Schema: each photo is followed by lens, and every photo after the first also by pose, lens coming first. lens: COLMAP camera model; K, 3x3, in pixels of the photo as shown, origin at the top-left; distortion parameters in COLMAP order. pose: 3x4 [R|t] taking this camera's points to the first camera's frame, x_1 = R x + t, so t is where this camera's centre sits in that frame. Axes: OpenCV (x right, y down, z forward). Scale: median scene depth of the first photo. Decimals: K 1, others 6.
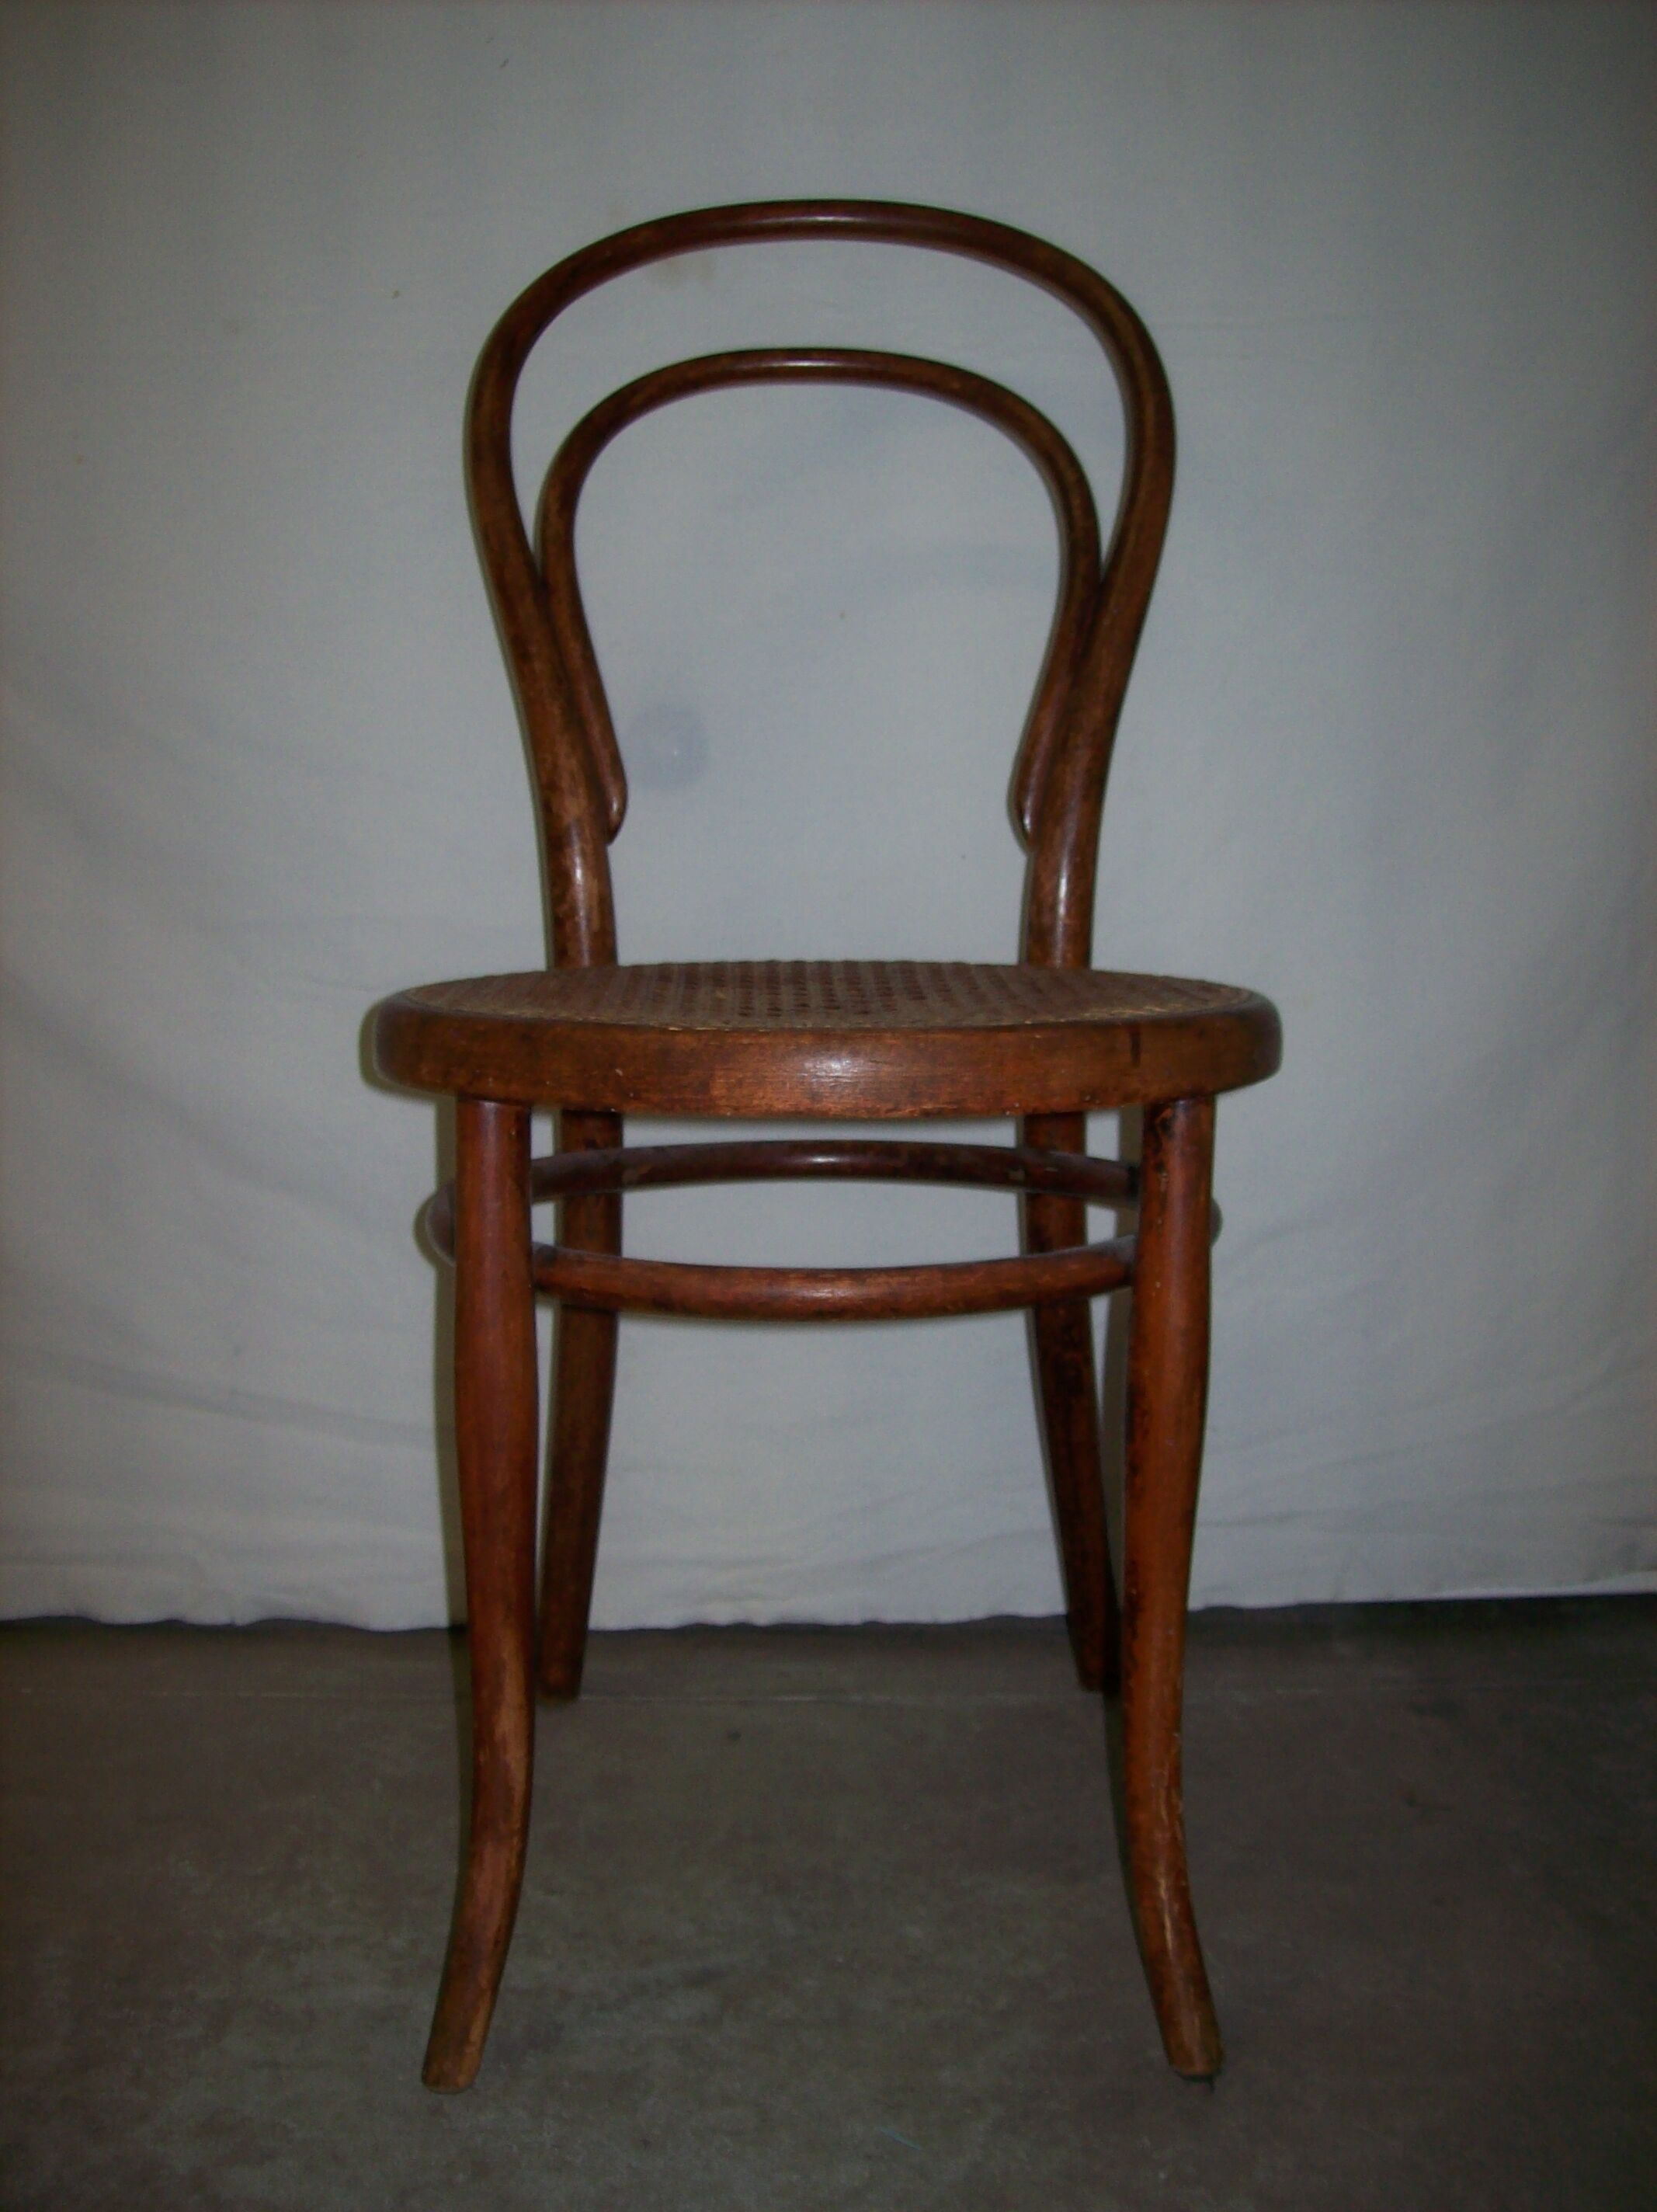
lens RADIAL K [[2342.6, 0, 828.5], [0, 2342.6, 1106.0], [0, 0, 1]] dist [-0.200383, 0.170539]
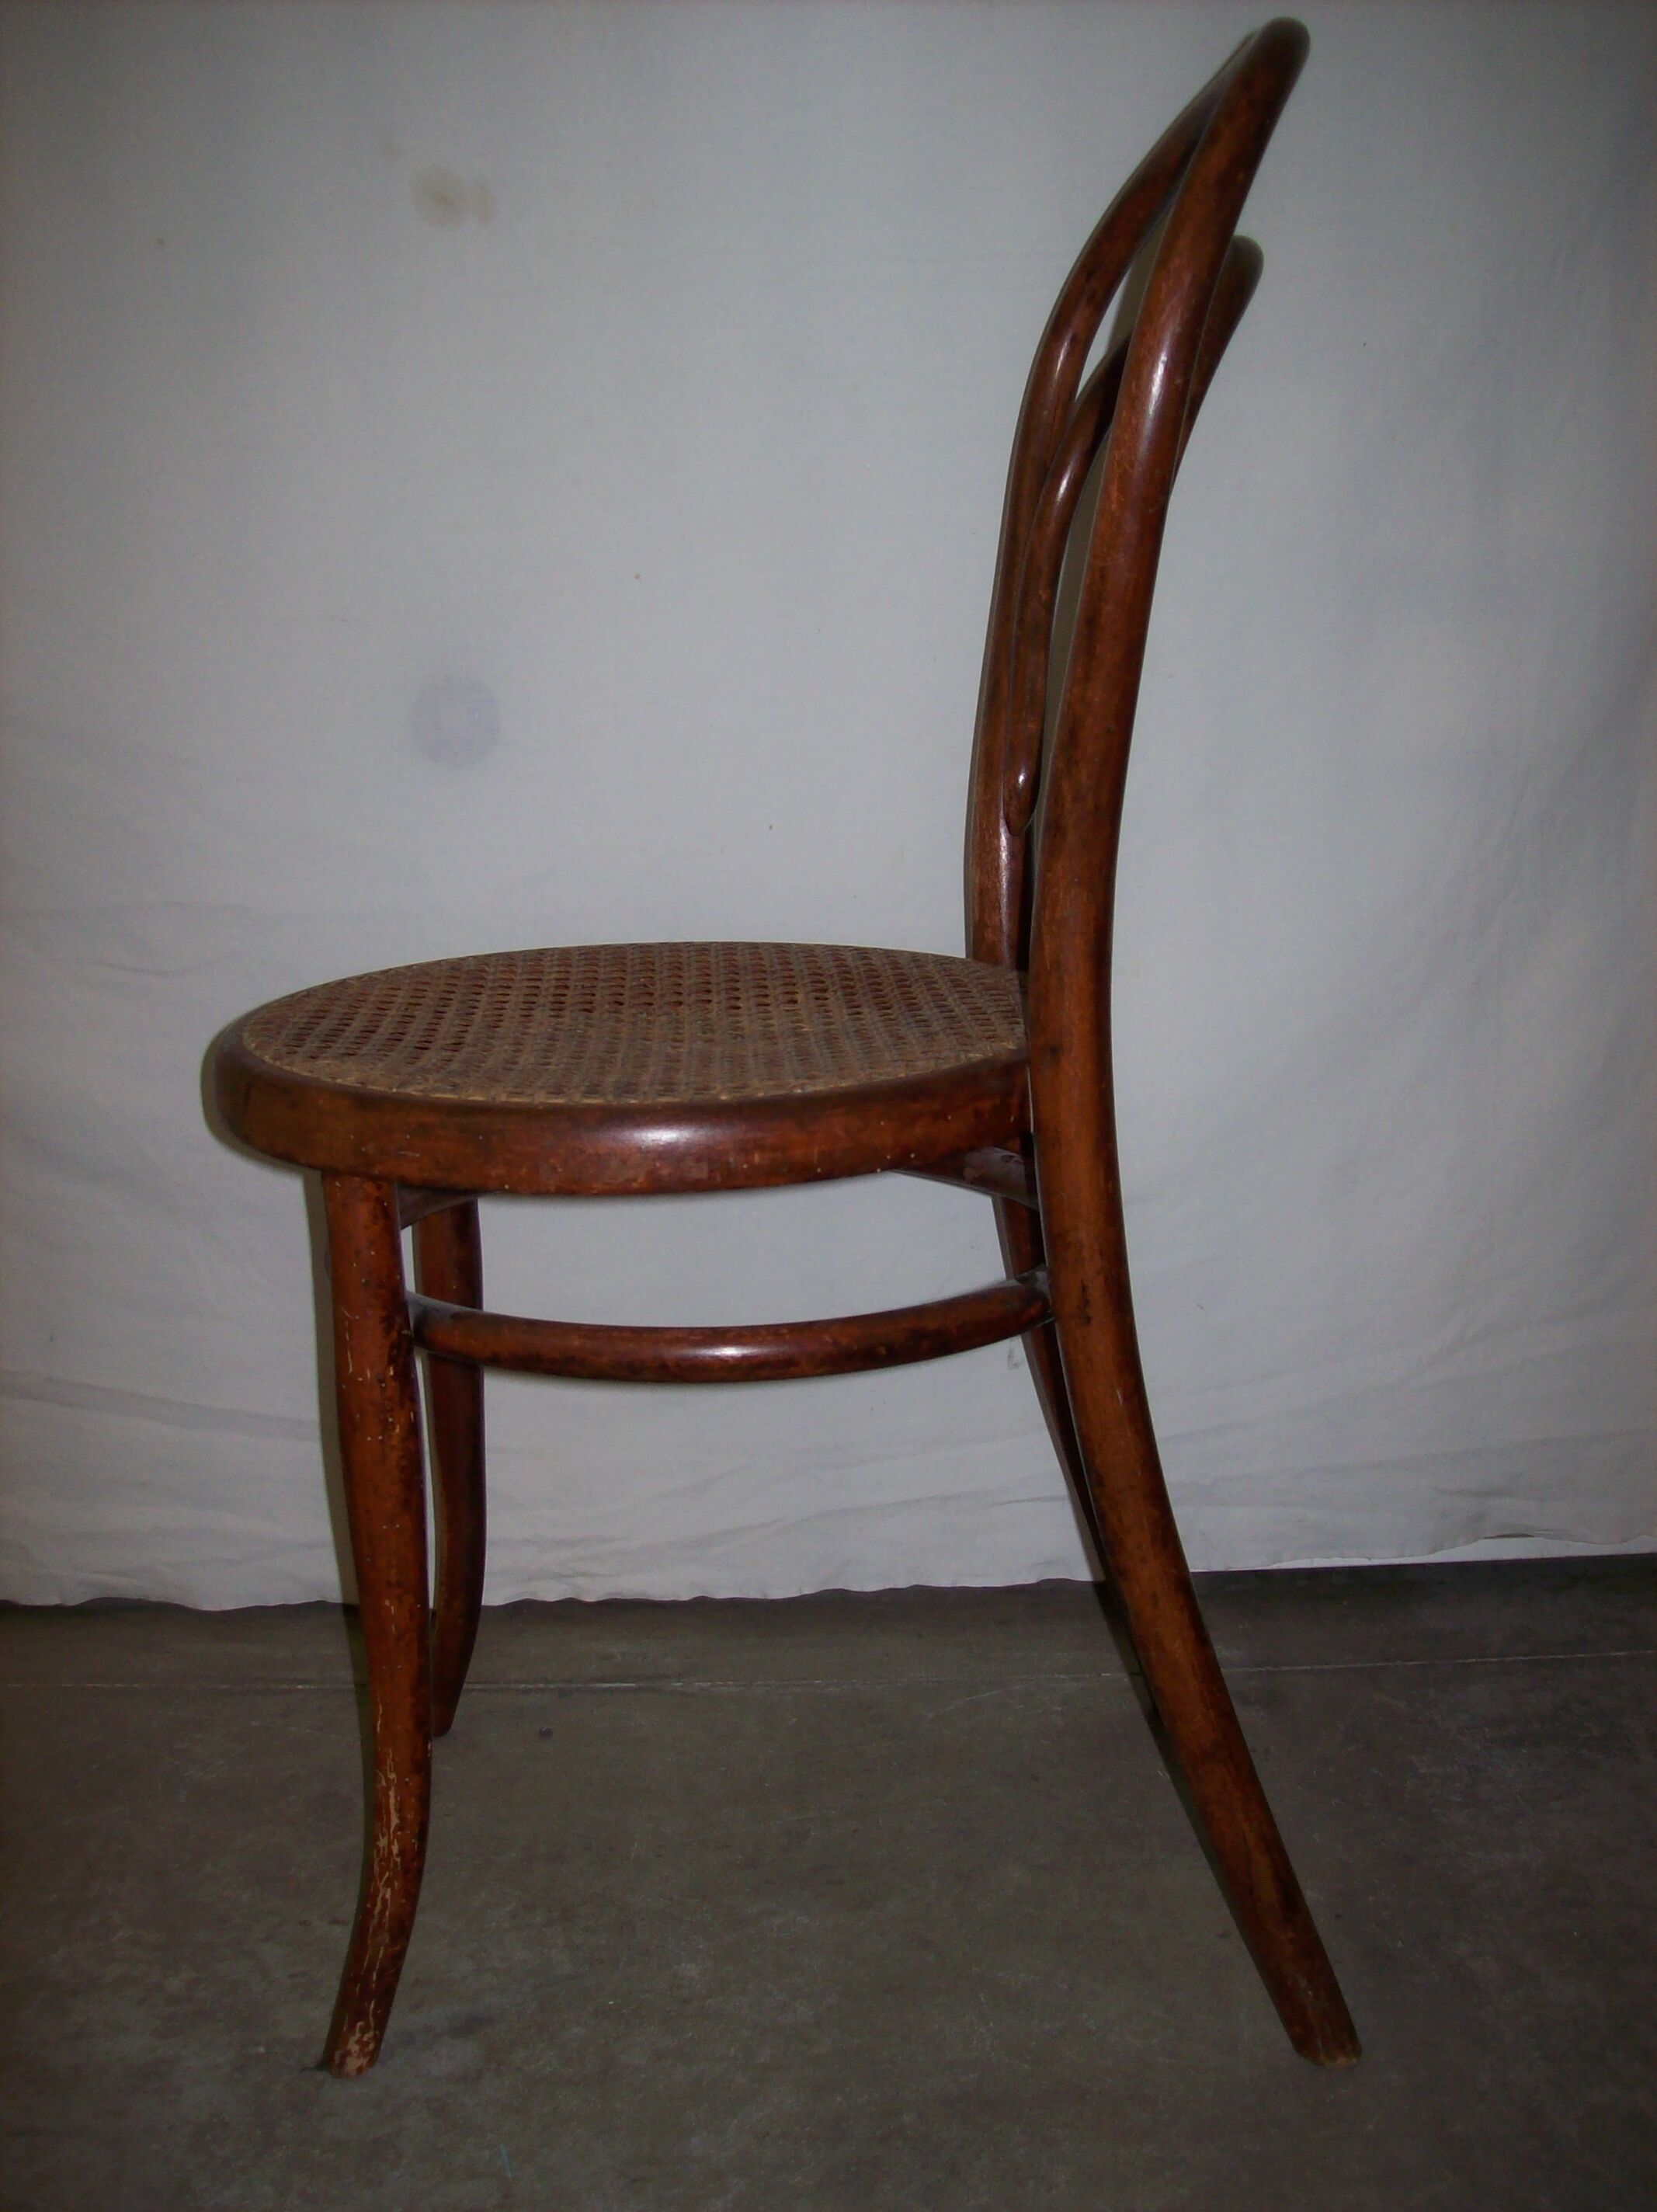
lens RADIAL K [[2342.6, 0, 828.5], [0, 2342.6, 1106.0], [0, 0, 1]] dist [-0.200383, 0.170539]
pose [[0.999897, -0.014236, -0.002012, 0.100614], [0.014361, 0.995531, 0.093333, -0.101027], [0.000674, -0.093353, 0.995633, 0.043263]]
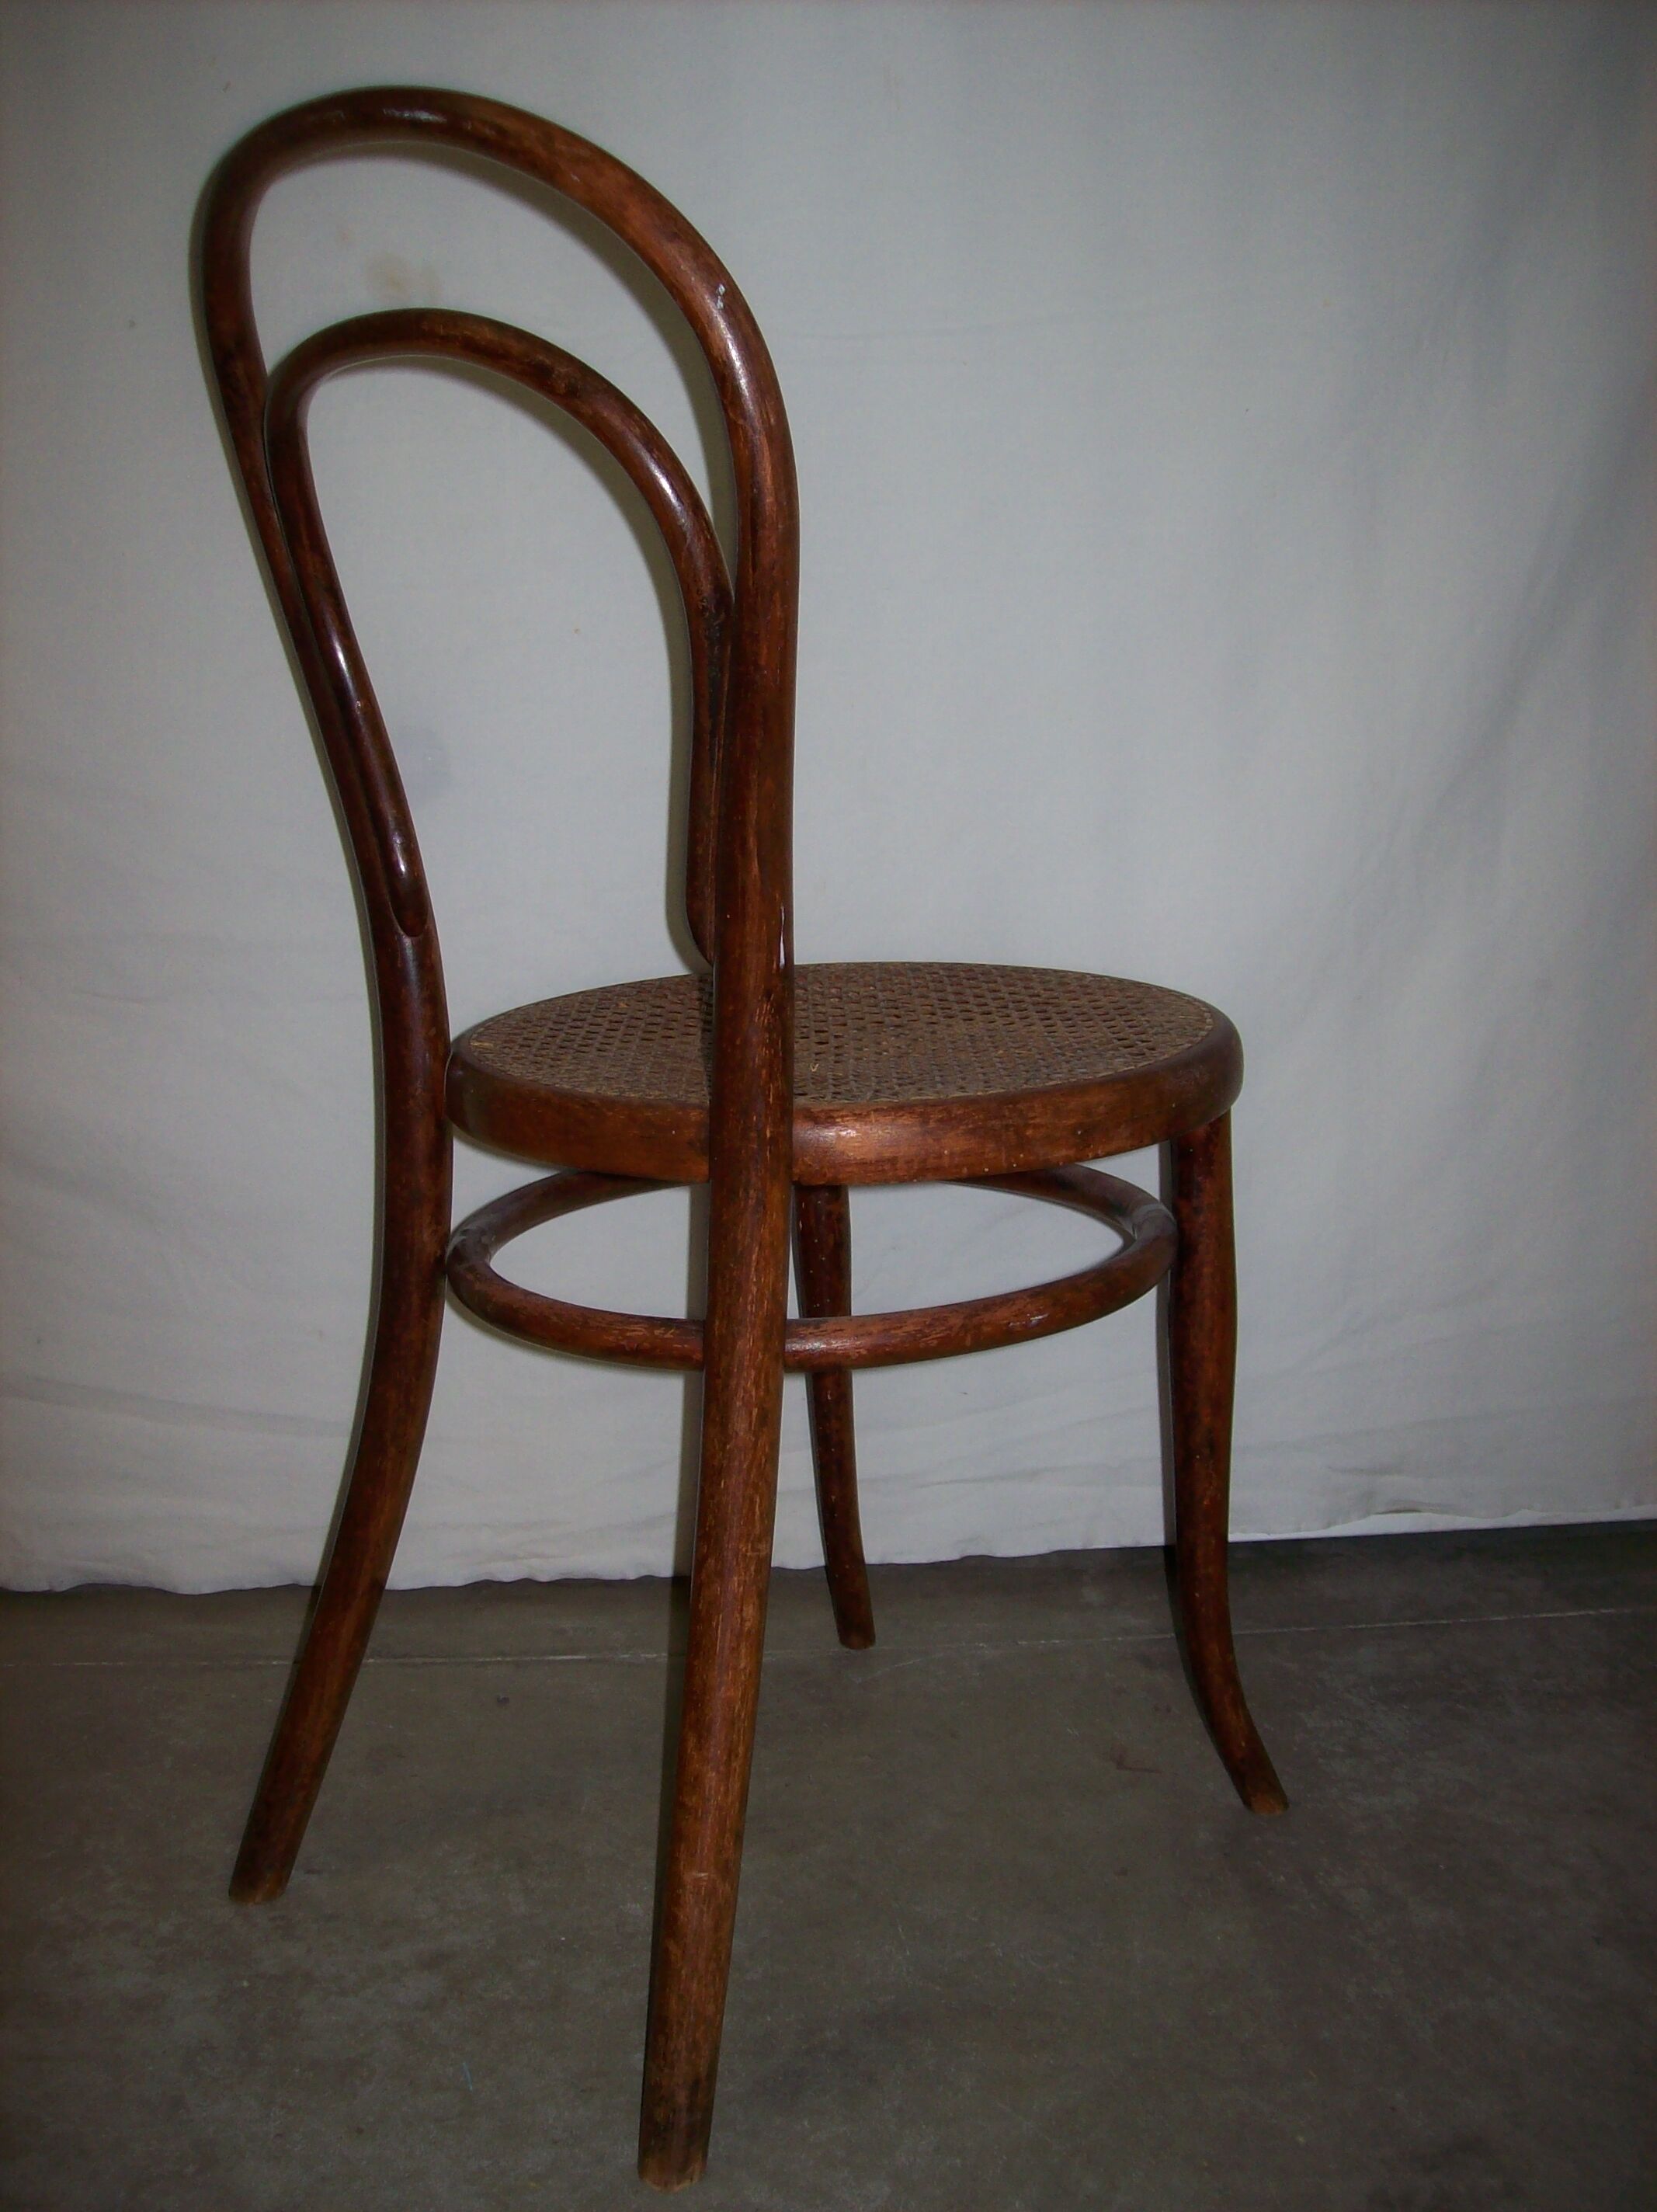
lens RADIAL K [[2342.6, 0, 828.5], [0, 2342.6, 1106.0], [0, 0, 1]] dist [-0.200383, 0.170539]
pose [[0.999600, -0.024173, 0.014657, 0.117973], [0.022700, 0.995363, 0.093474, -0.115875], [-0.016849, -0.093104, 0.995514, -0.052533]]
